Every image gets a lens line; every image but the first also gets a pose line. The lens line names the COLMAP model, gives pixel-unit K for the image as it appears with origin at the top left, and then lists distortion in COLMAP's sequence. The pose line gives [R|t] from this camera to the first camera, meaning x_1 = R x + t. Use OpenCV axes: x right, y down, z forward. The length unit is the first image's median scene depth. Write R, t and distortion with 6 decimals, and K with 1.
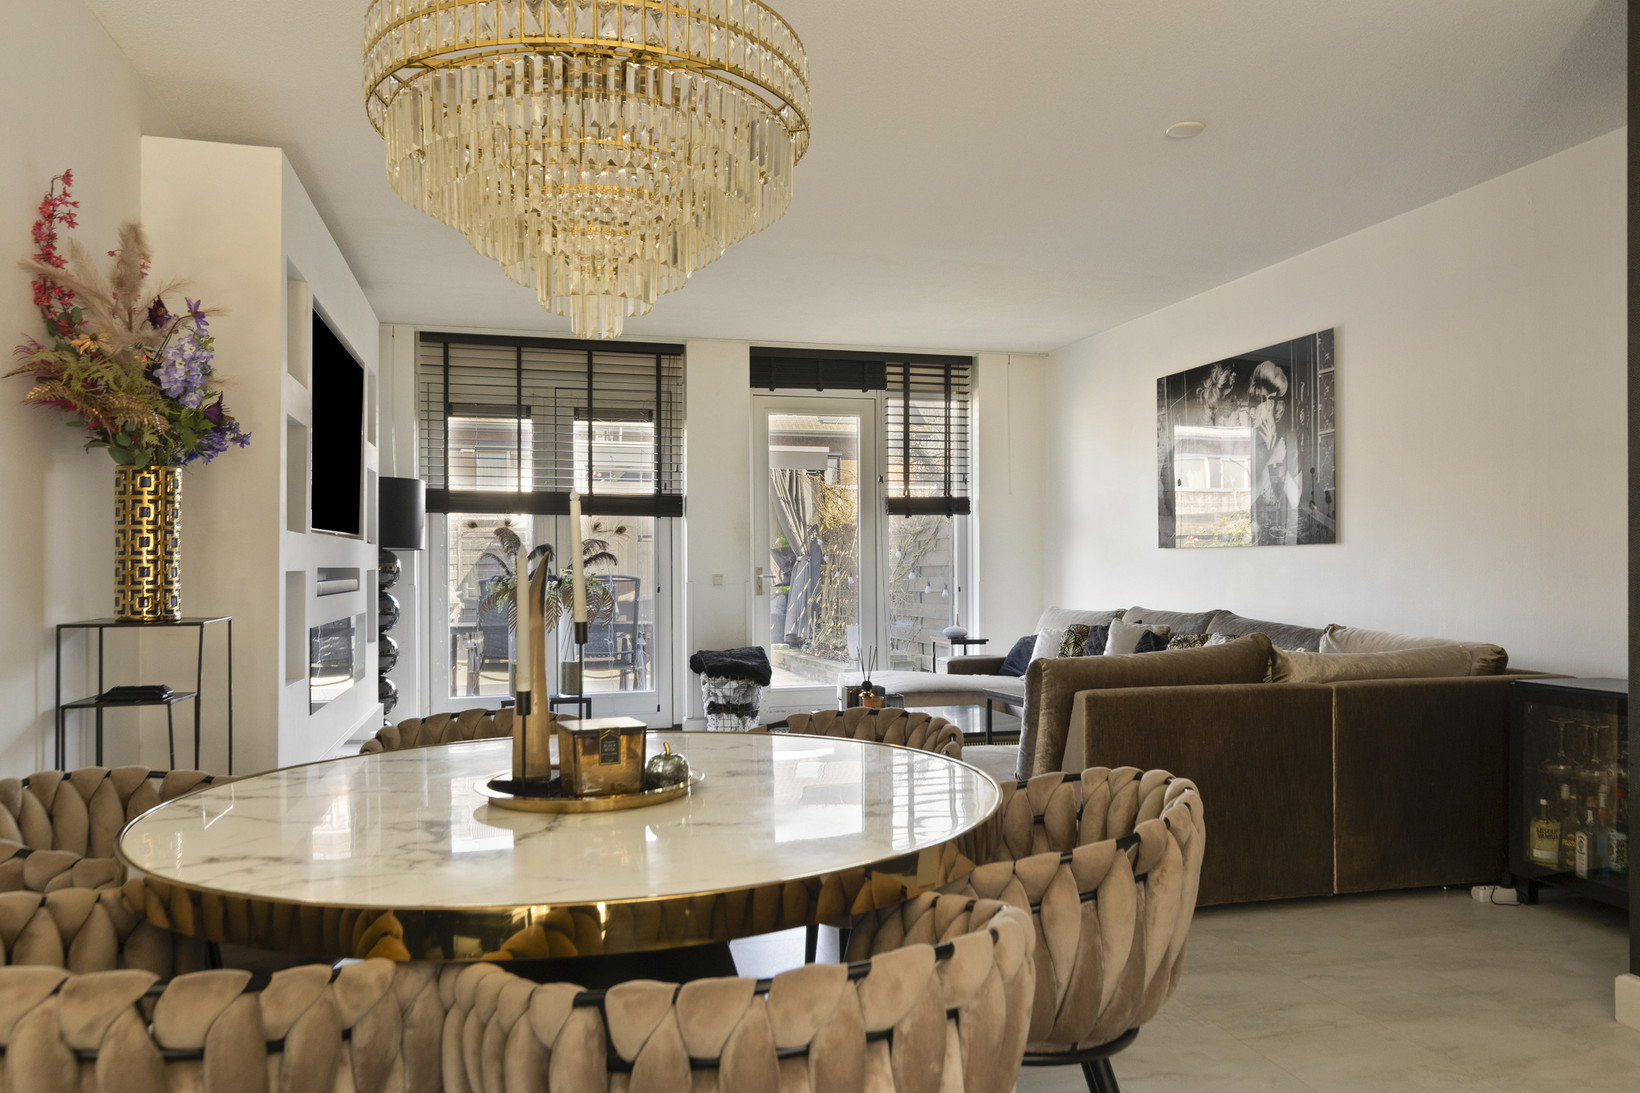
lens RADIAL K [[1151.9, 0, 833.3], [0, 1151.9, 558.4], [0, 0, 1]] dist [0.003185, -0.000288]
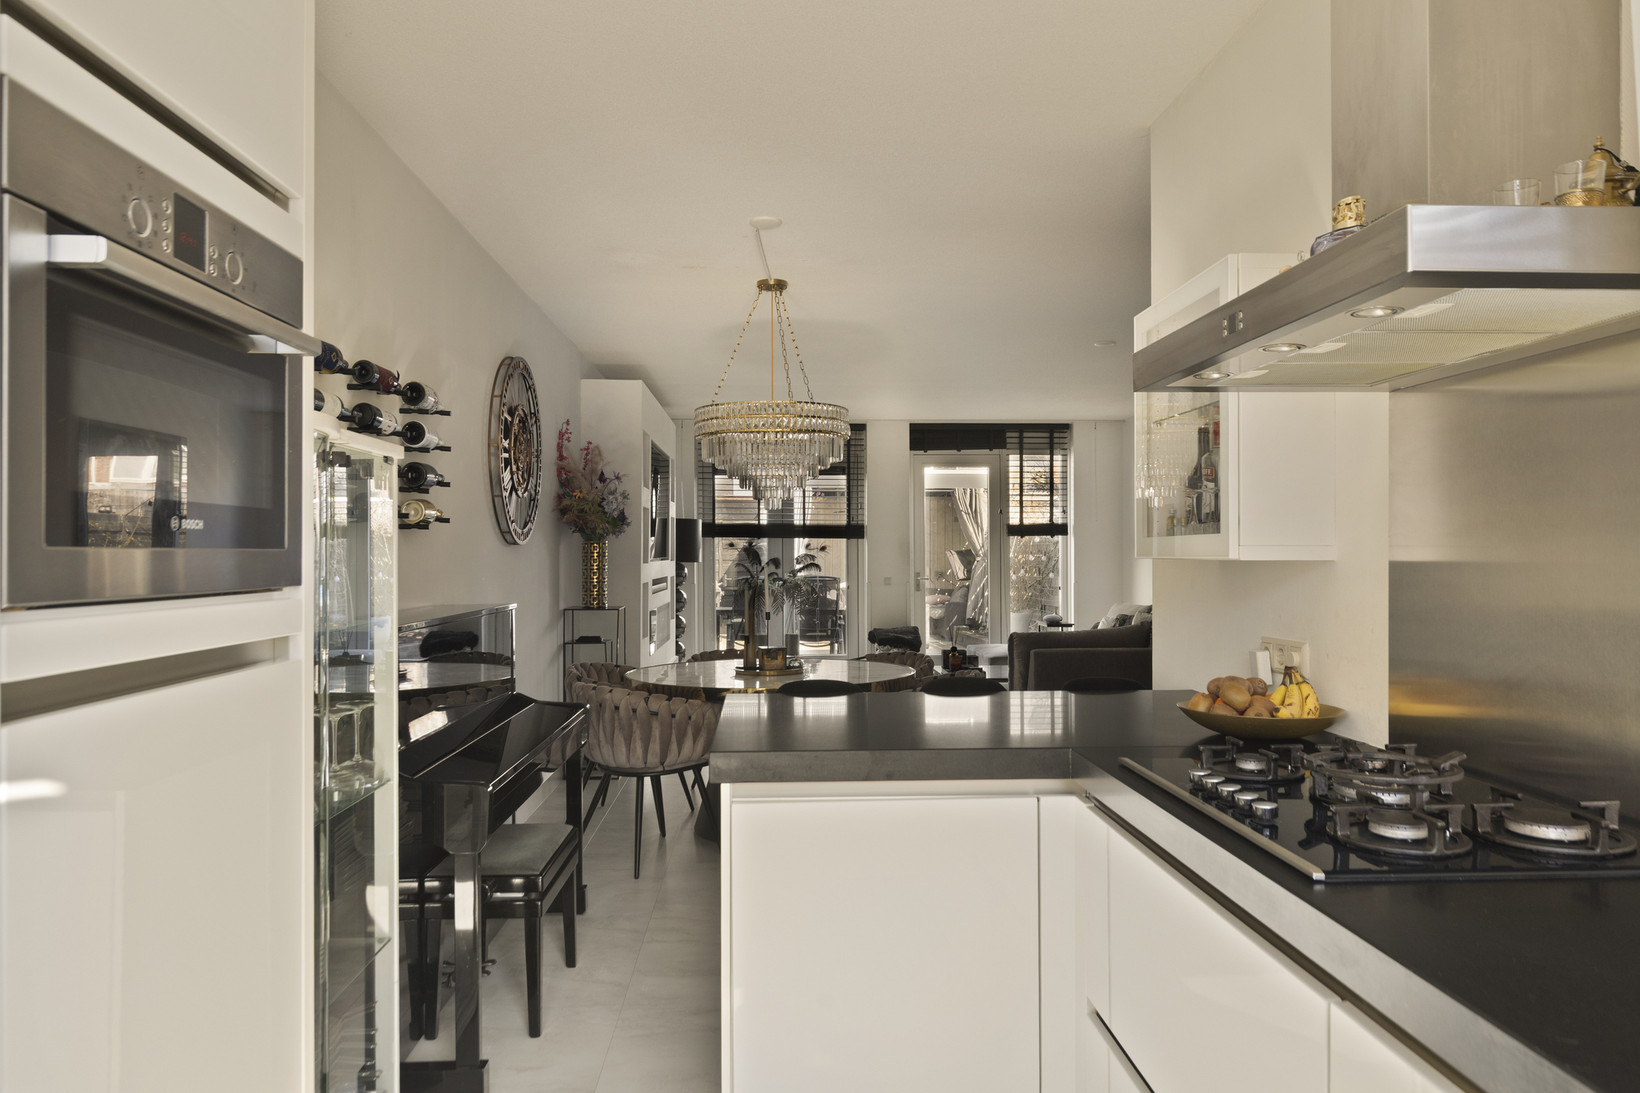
lens RADIAL K [[1151.9, 0, 818.4], [0, 1151.9, 544.4], [0, 0, 1]] dist [0.003185, -0.000288]
pose [[0.974115, 0.000557, -0.226053, 0.149971], [-0.000250, 0.999999, 0.001386, -0.031350], [0.226053, -0.001294, 0.974114, -0.473549]]
